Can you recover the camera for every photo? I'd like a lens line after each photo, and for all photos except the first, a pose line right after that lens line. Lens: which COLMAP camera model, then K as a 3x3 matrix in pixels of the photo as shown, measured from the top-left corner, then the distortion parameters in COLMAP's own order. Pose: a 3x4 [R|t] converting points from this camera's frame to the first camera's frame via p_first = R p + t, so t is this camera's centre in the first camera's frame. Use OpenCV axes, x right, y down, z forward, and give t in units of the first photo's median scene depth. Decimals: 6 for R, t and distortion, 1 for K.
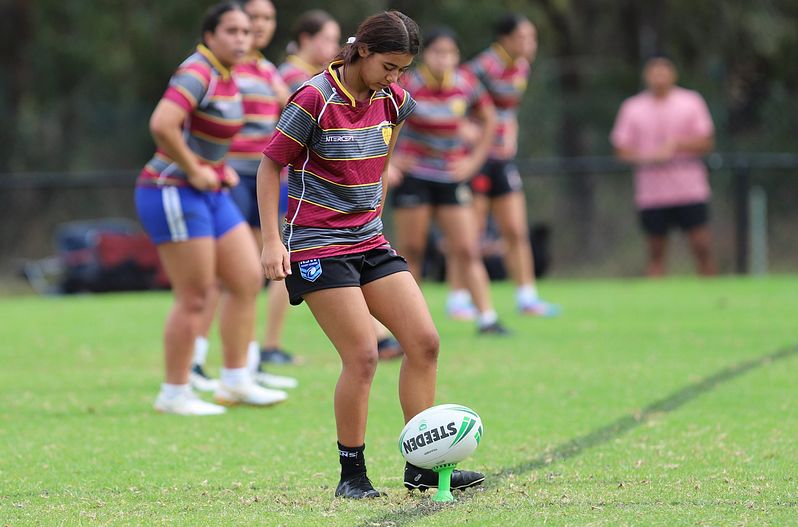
lens RADIAL K [[331.5, 0, 398.6], [0, 331.5, 263.9], [0, 0, 1]] dist [0.004116, 0.000030]
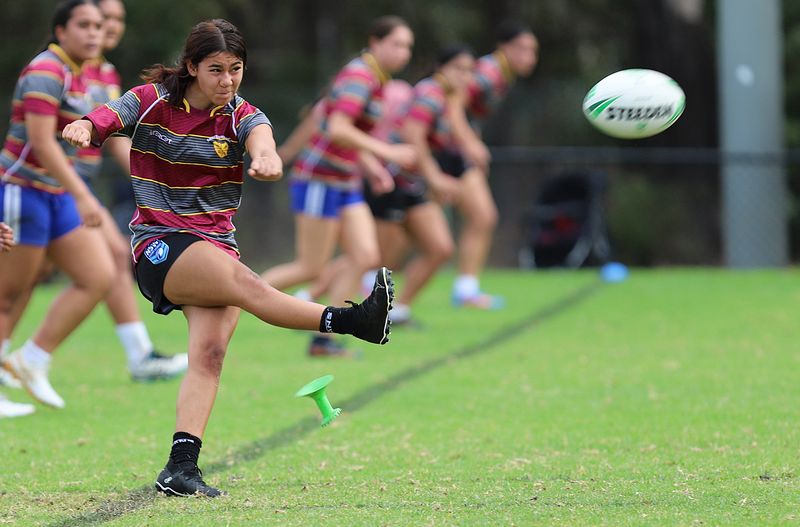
lens RADIAL K [[332.4, 0, 400.3], [0, 332.4, 263.7], [0, 0, 1]] dist [0.004116, 0.000030]
pose [[0.999966, -0.006996, -0.004271, 0.956153], [0.007021, 0.999958, 0.005898, 0.006633], [0.004230, -0.005928, 0.999973, 0.032019]]
